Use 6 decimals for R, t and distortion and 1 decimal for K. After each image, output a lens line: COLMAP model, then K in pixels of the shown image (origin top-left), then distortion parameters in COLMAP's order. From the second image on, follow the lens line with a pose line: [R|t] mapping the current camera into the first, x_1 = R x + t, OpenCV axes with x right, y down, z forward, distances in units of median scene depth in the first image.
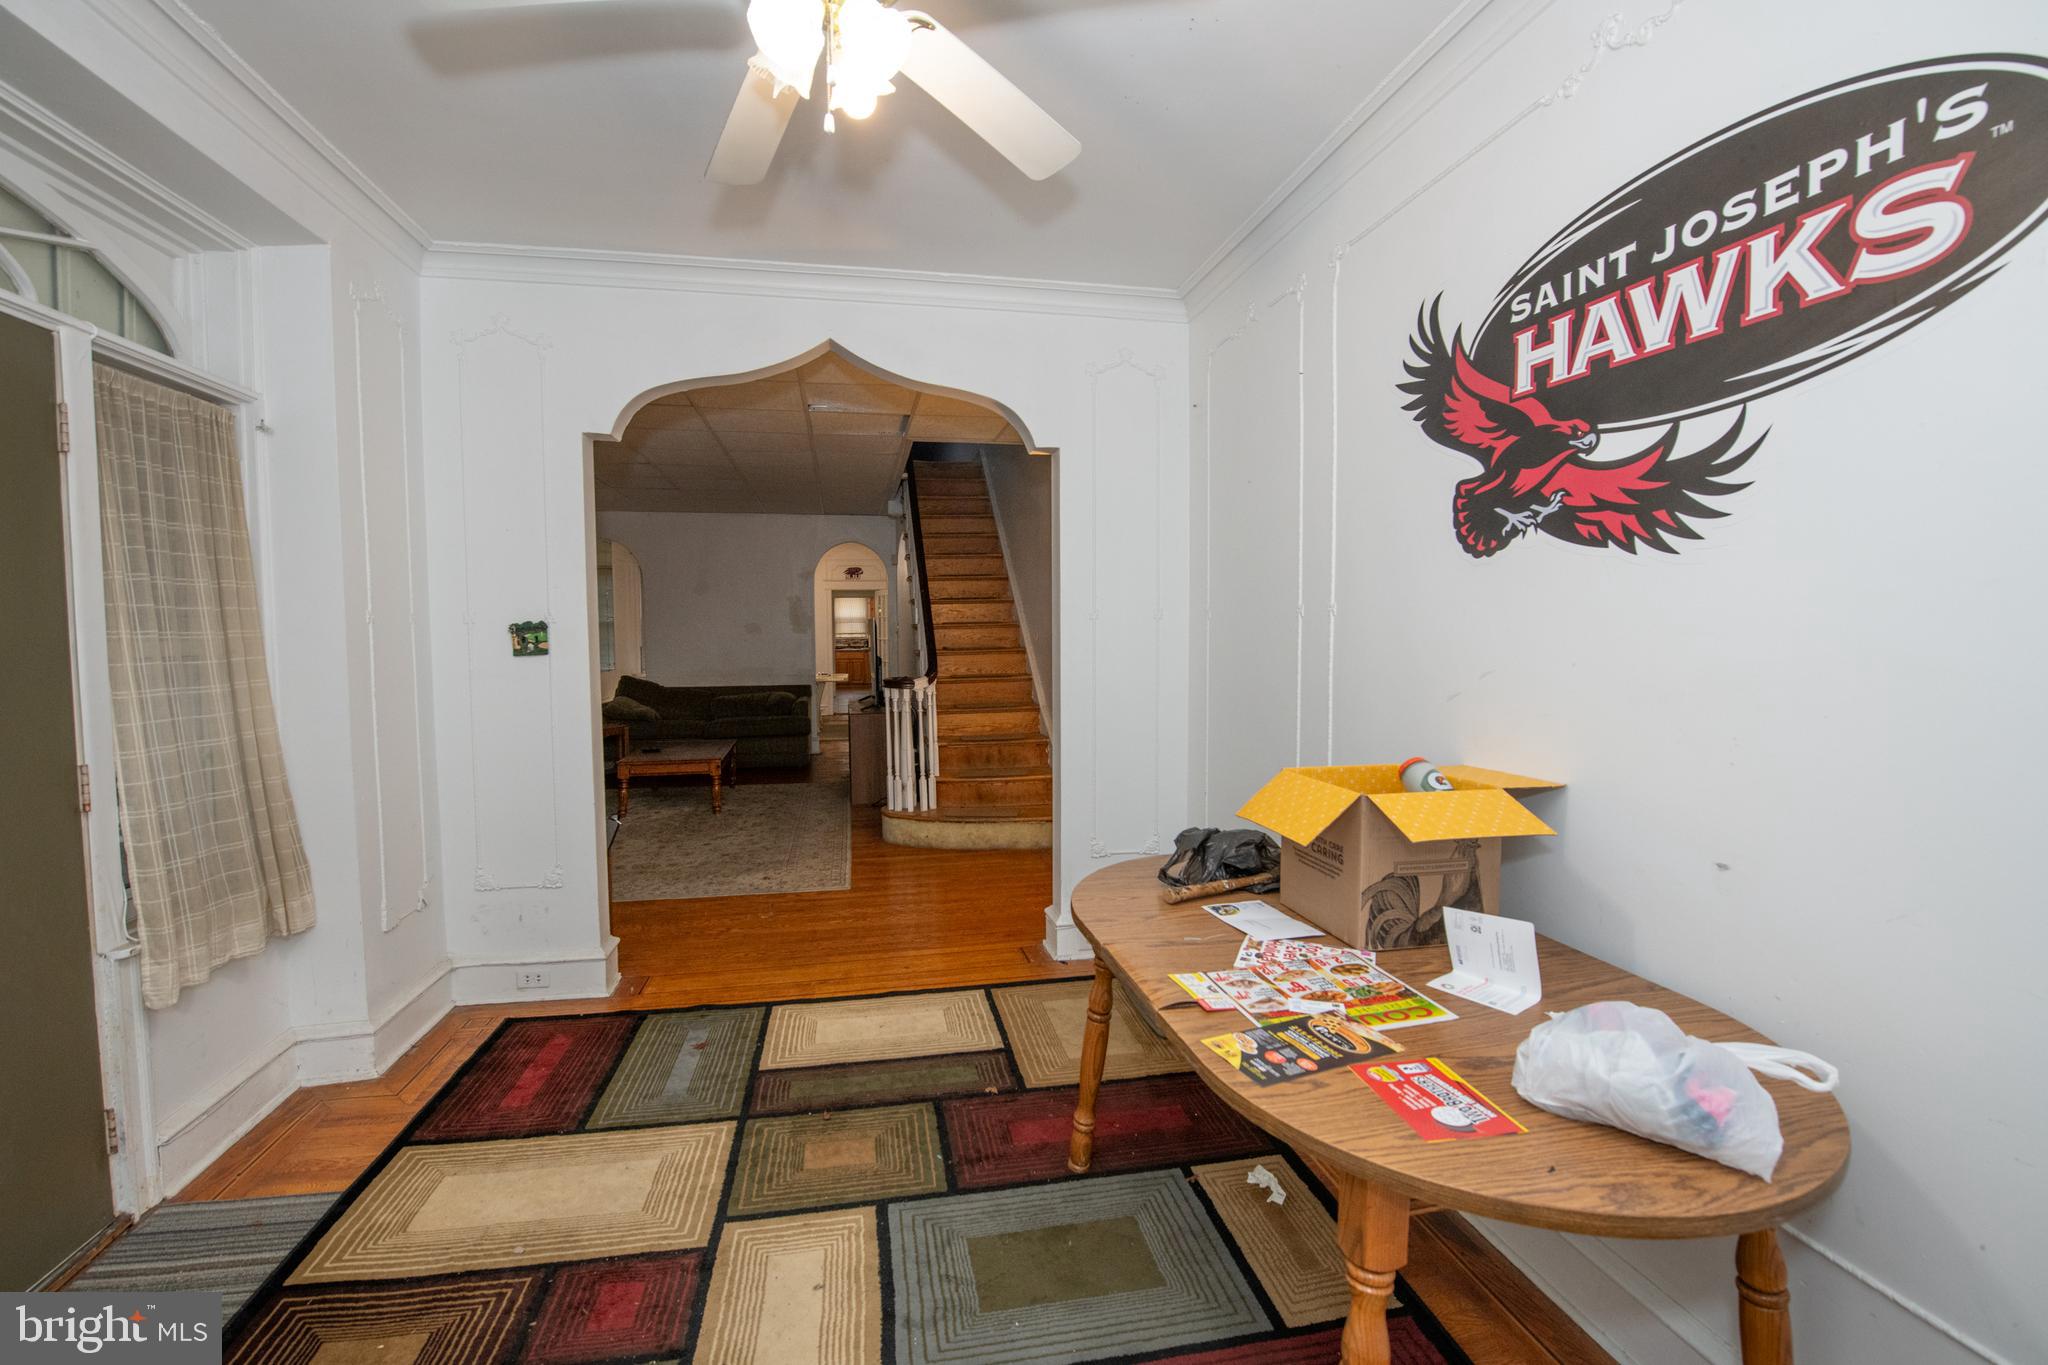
lens RADIAL K [[849.8, 0, 987.1], [0, 849.8, 685.5], [0, 0, 1]] dist [-0.002155, -0.005940]
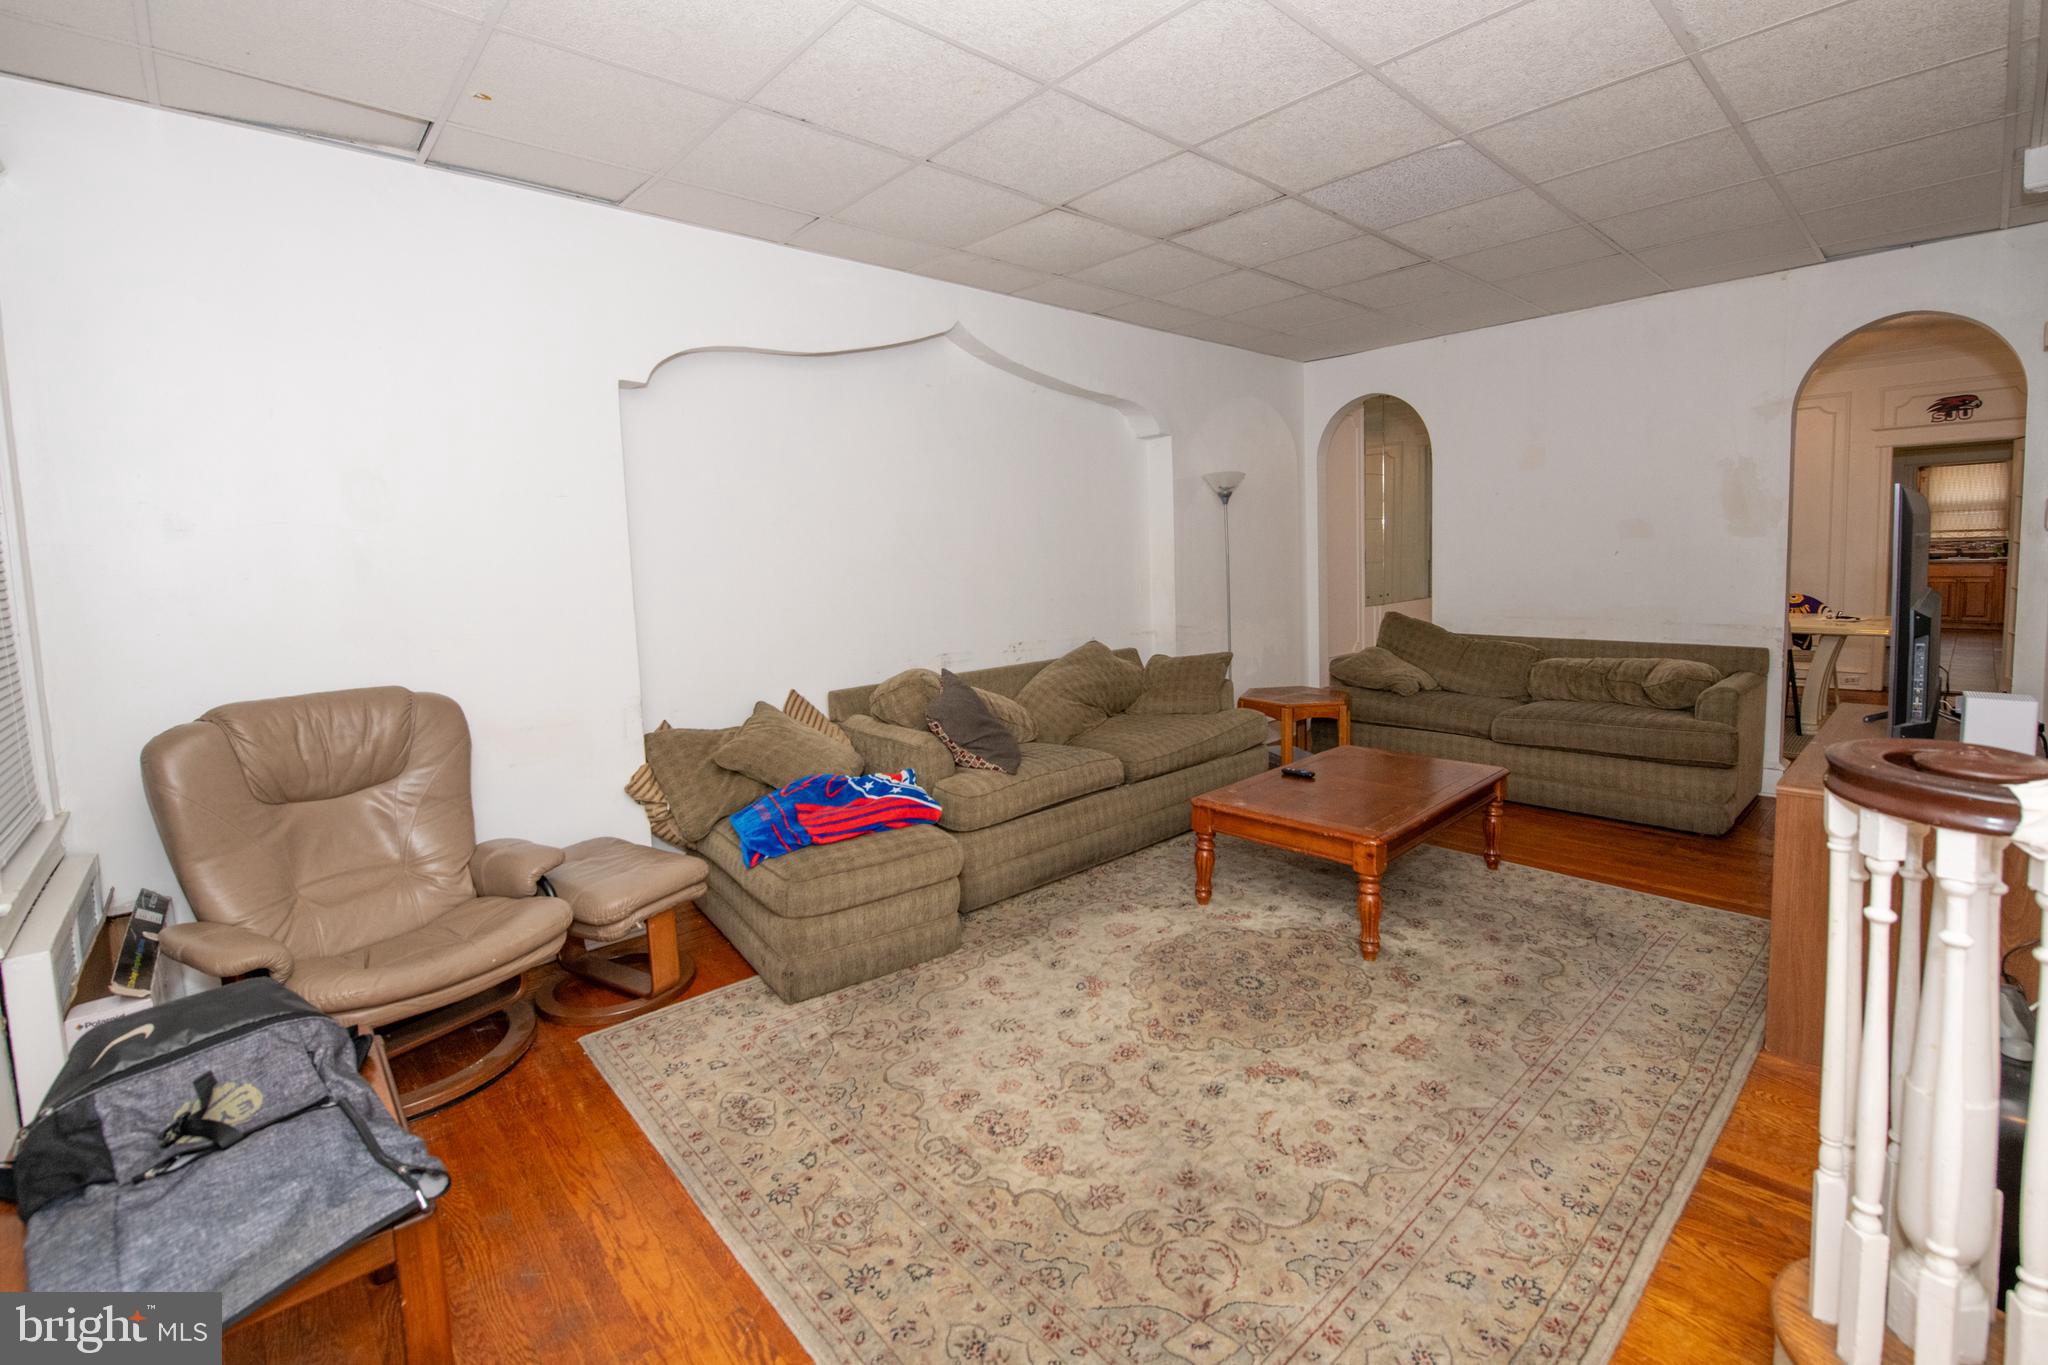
lens RADIAL K [[870.5, 0, 1060.8], [0, 870.5, 648.0], [0, 0, 1]] dist [-0.011822, -0.000636]
pose [[0.552024, 0.078630, -0.830112, -0.125613], [-0.025798, 0.996678, 0.077253, -0.123459], [0.833429, -0.021230, 0.552219, 1.850154]]
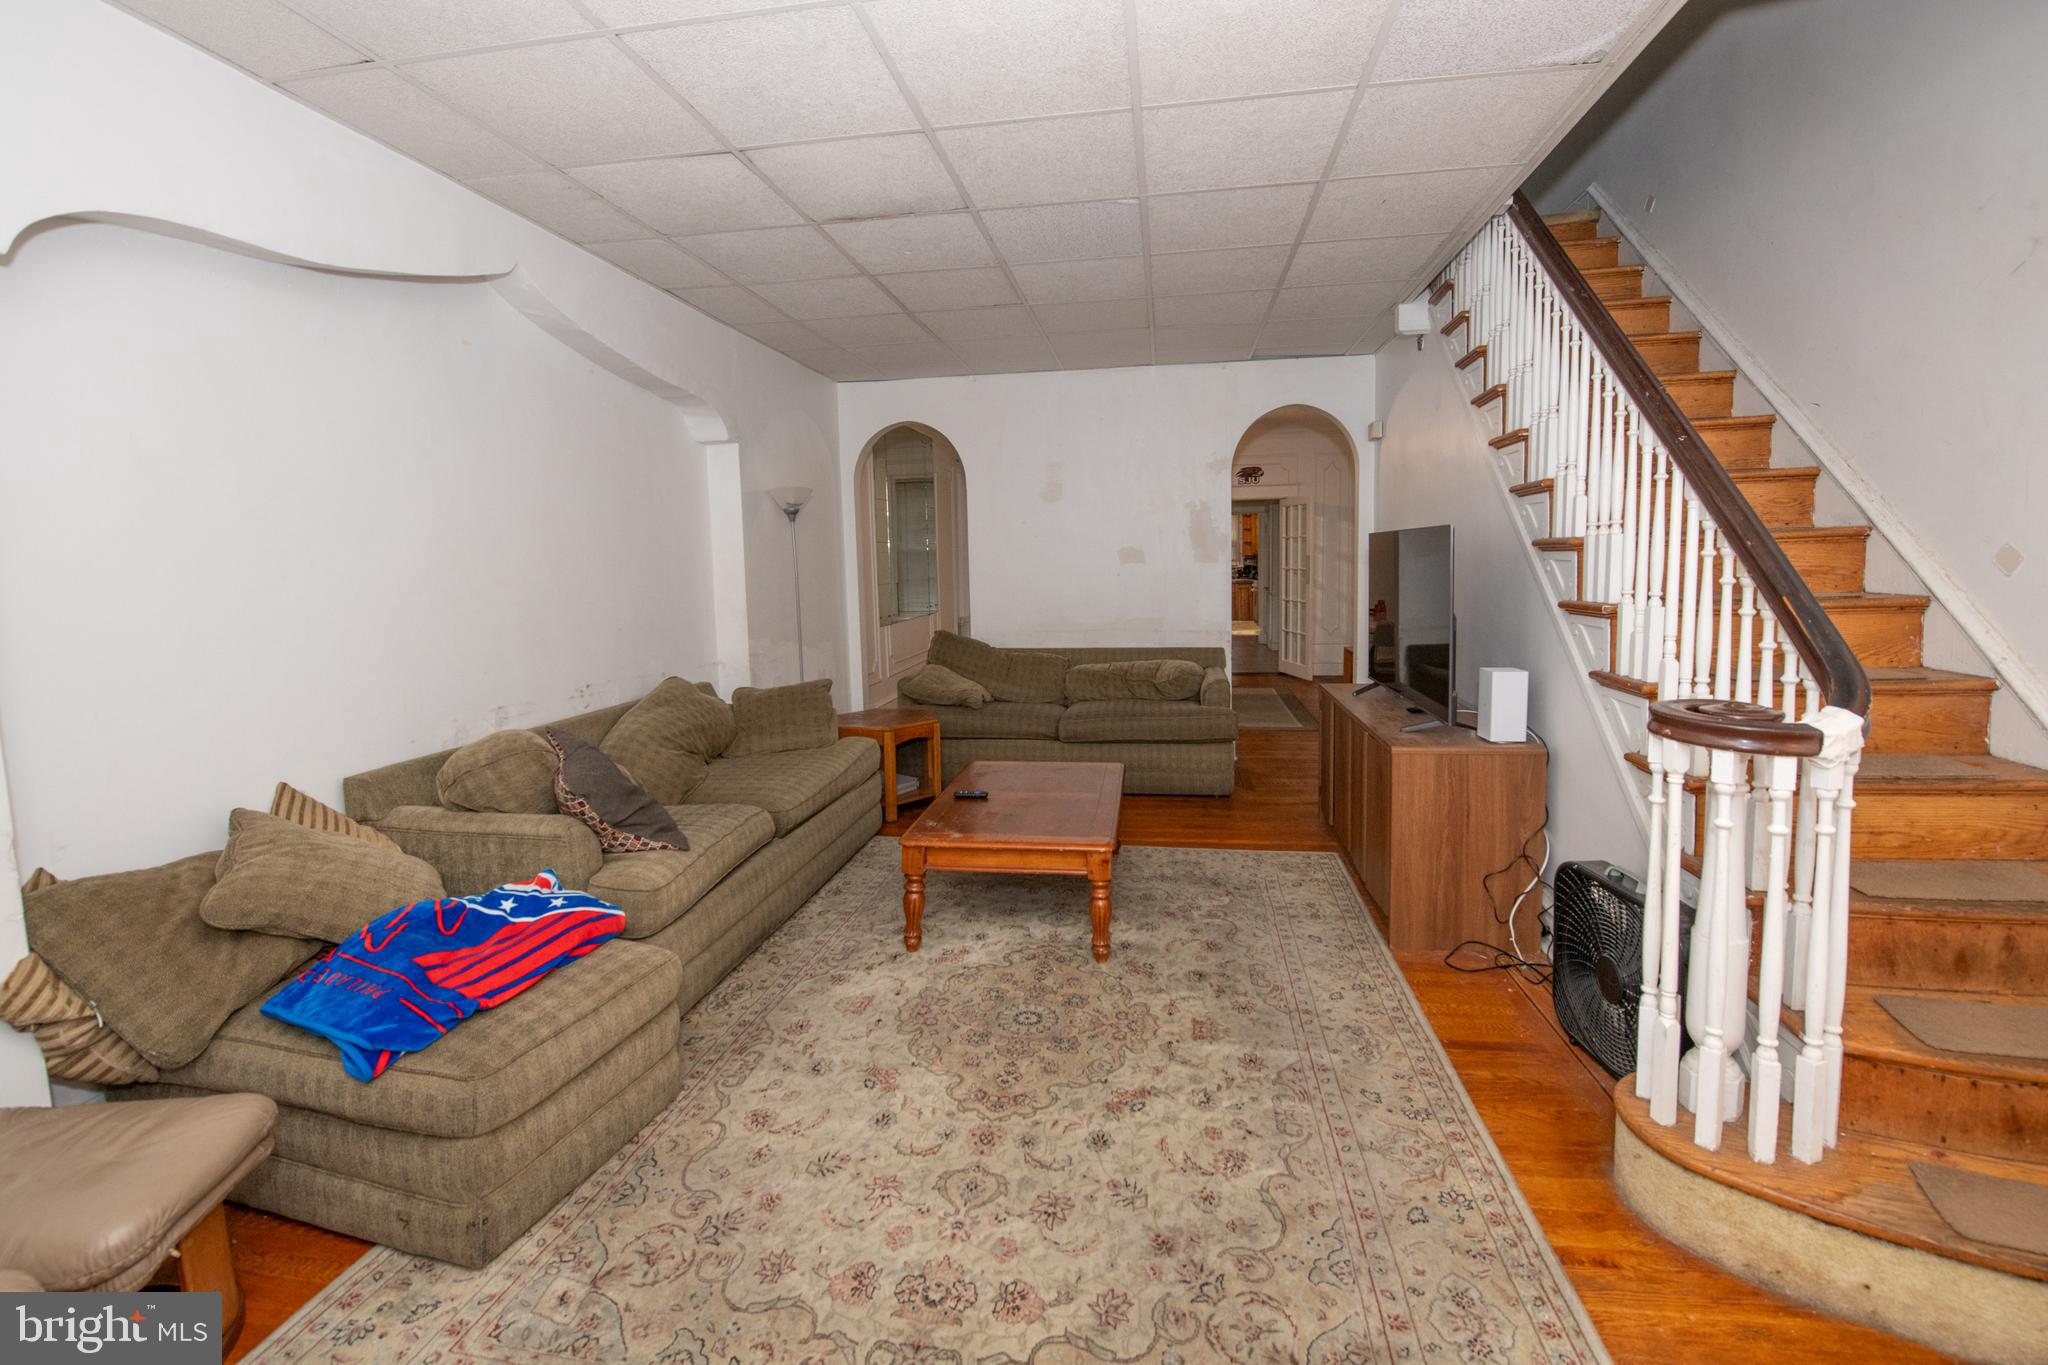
lens RADIAL K [[854.6, 0, 1021.4], [0, 854.6, 654.5], [0, 0, 1]] dist [-0.009267, -0.004980]
pose [[0.943905, 0.020104, -0.329605, -0.626807], [-0.004186, 0.998793, 0.048931, -0.113237], [0.330191, -0.044807, 0.942850, 1.656268]]
